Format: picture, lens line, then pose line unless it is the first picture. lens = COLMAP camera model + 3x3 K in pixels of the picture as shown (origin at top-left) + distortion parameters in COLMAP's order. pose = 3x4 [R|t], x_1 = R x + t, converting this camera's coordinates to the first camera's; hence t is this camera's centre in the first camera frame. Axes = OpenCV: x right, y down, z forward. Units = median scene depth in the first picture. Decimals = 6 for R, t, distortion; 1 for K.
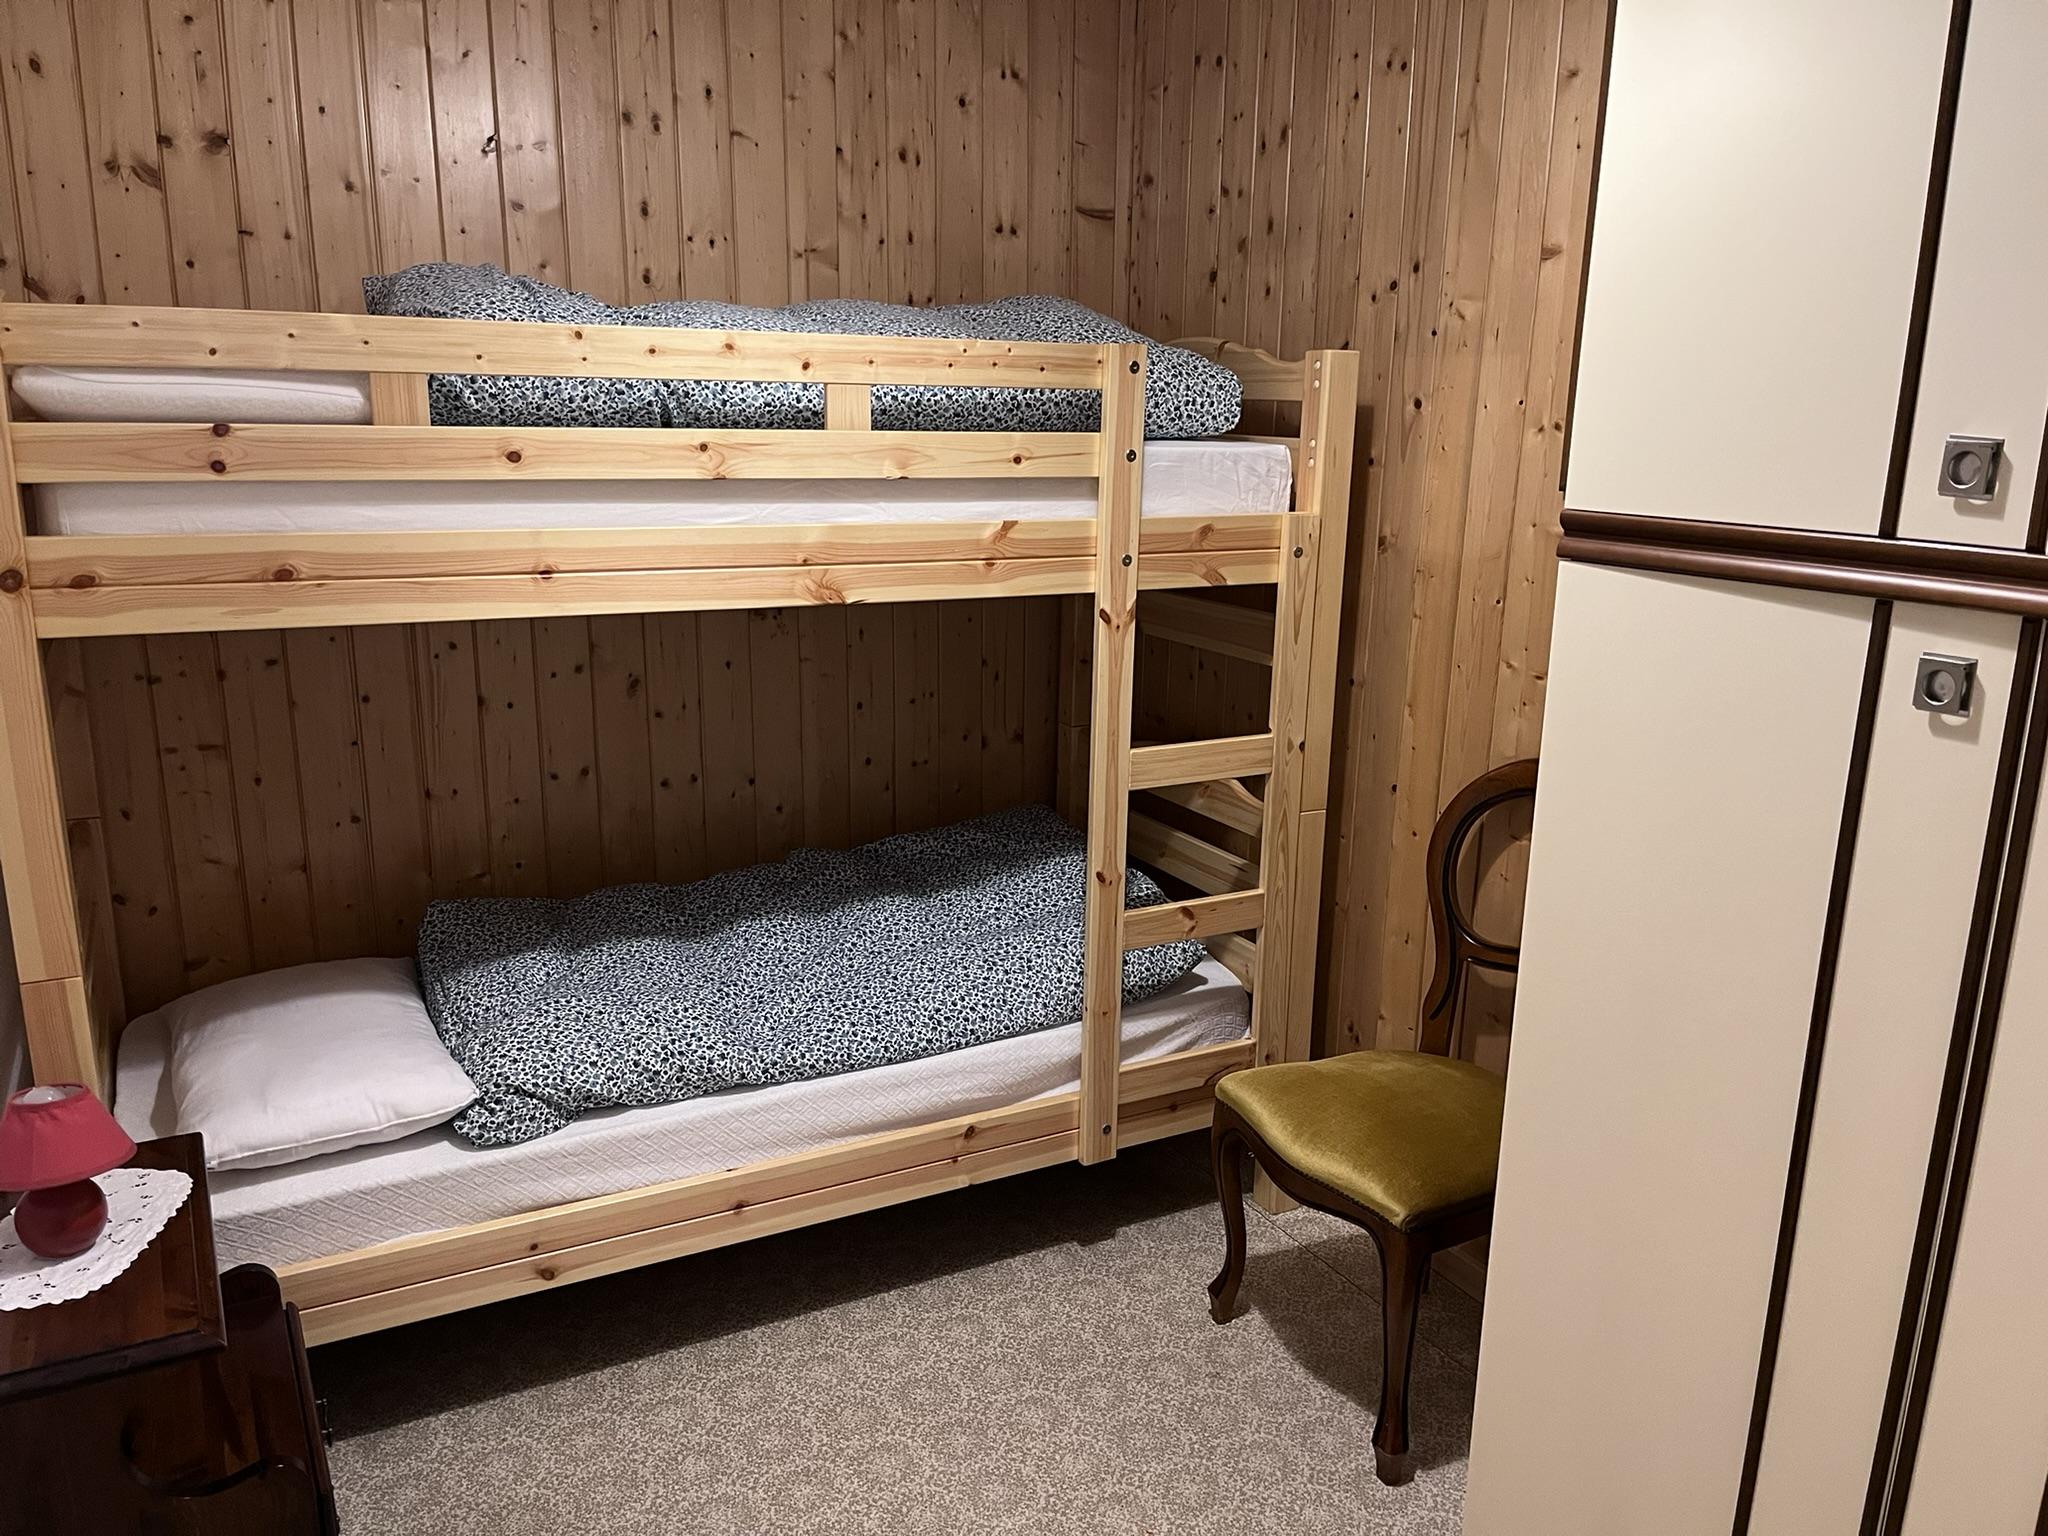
lens RADIAL K [[1557.5, 0, 1017.1], [0, 1557.5, 773.4], [0, 0, 1]] dist [0.049054, -0.074720]
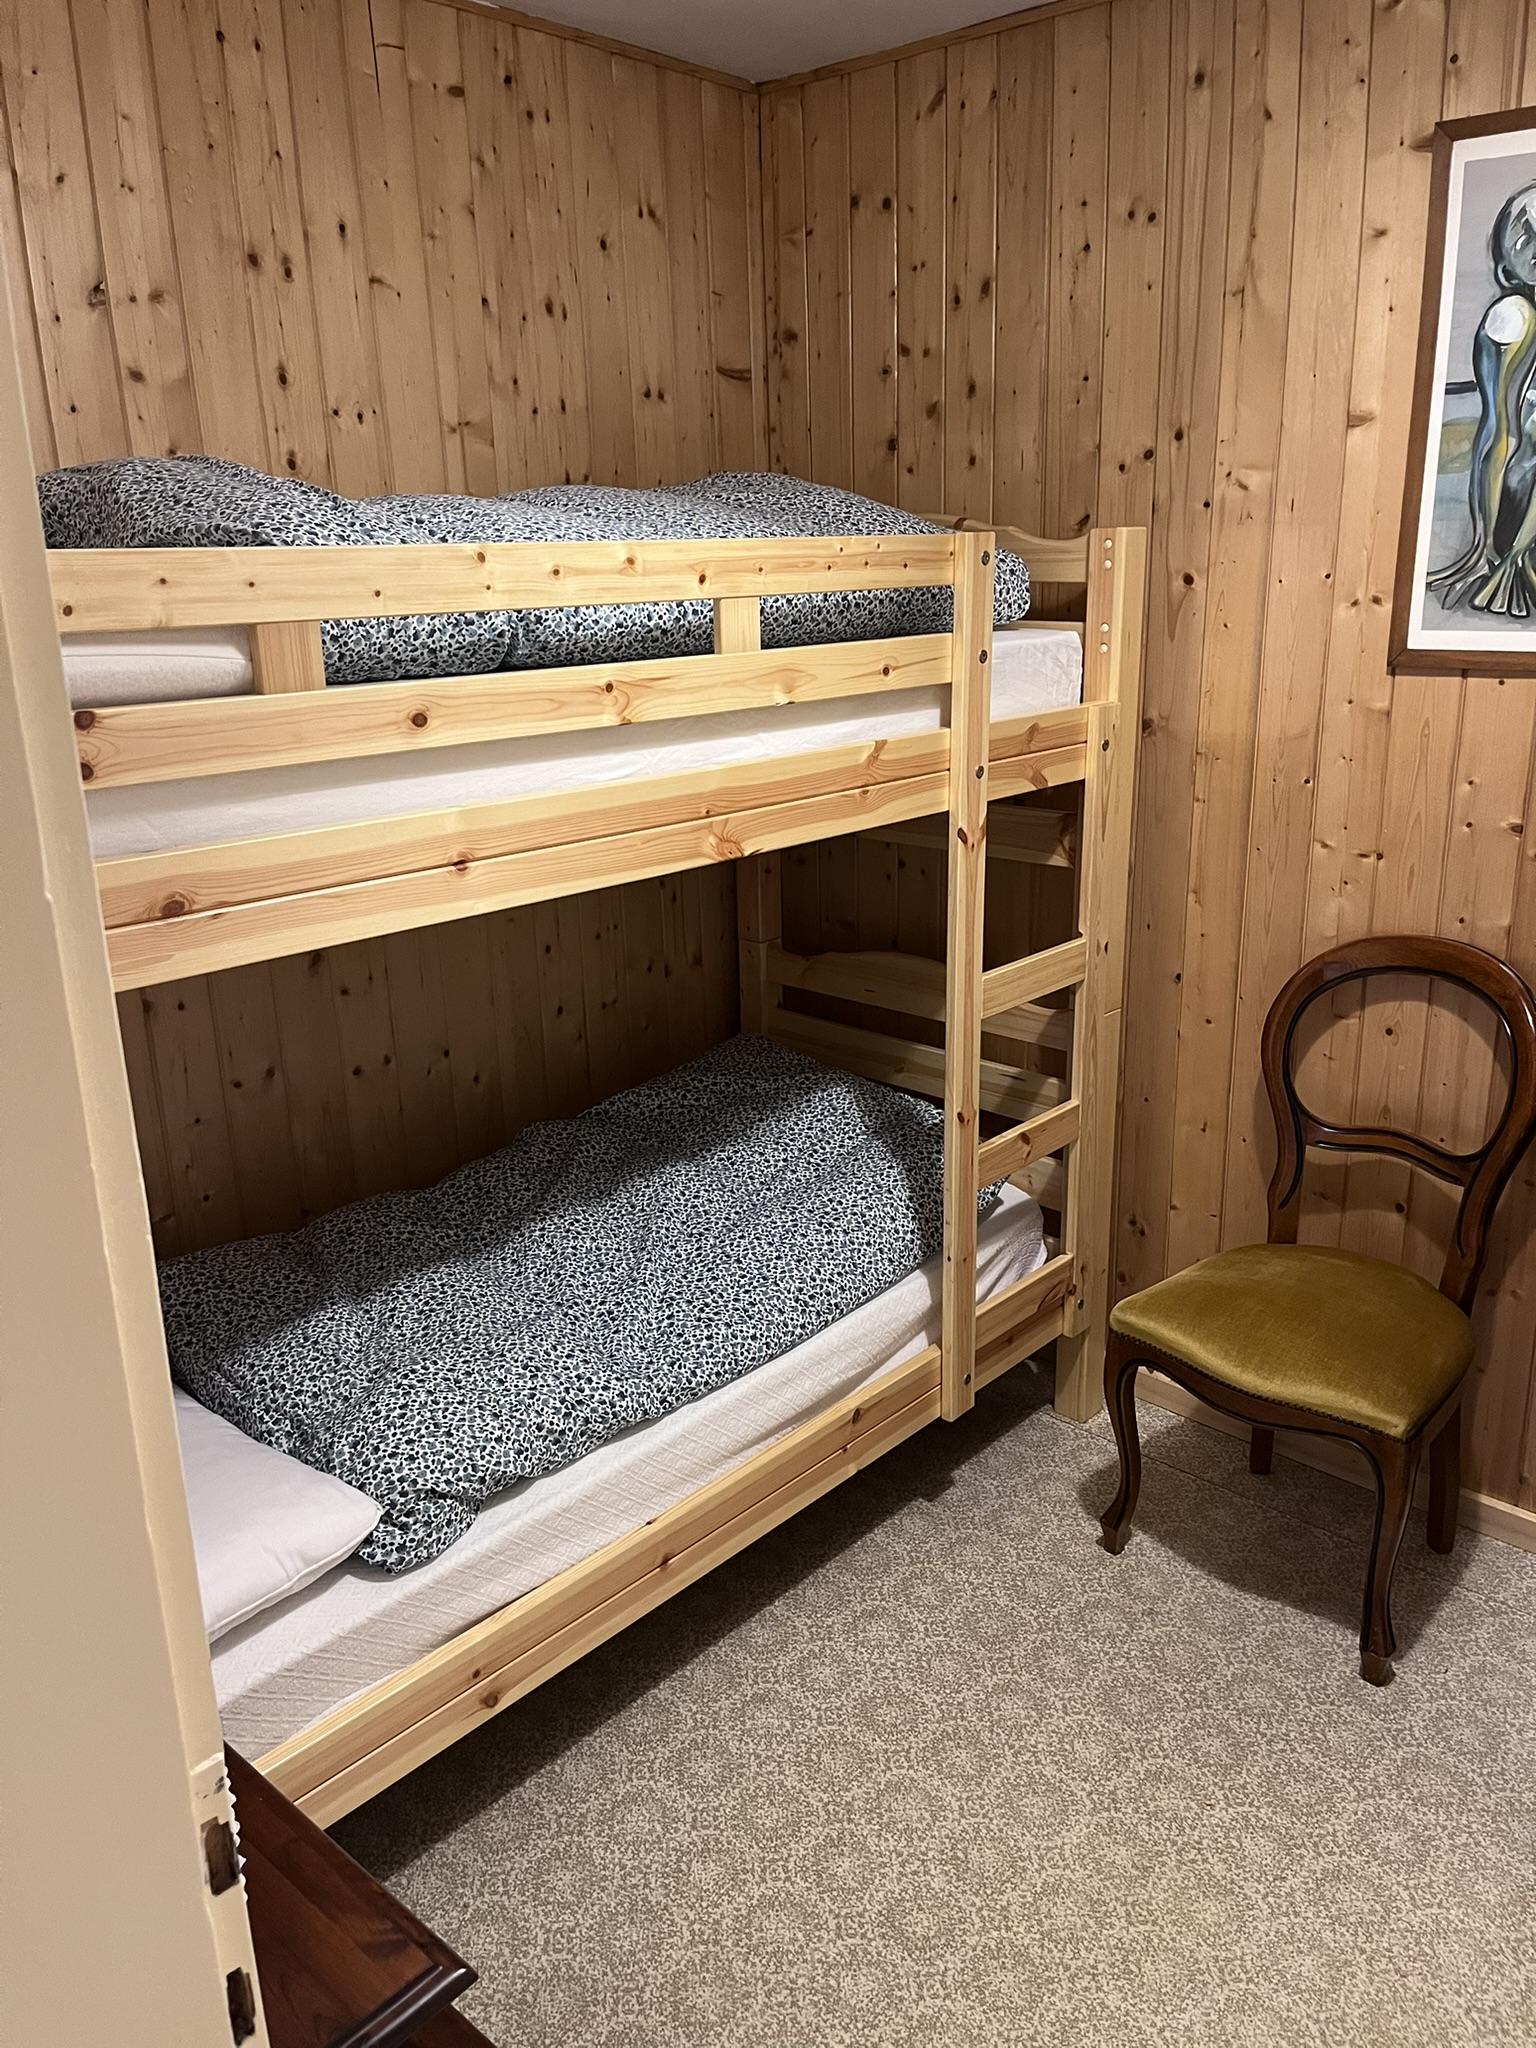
lens RADIAL K [[1557.5, 0, 772.9], [0, 1557.5, 1016.6], [0, 0, 1]] dist [0.049054, -0.074720]
pose [[0.945285, -0.130728, 0.298910, -0.313010], [0.112905, 0.990678, 0.076217, -0.073833], [-0.306087, -0.038298, 0.951233, 0.157027]]
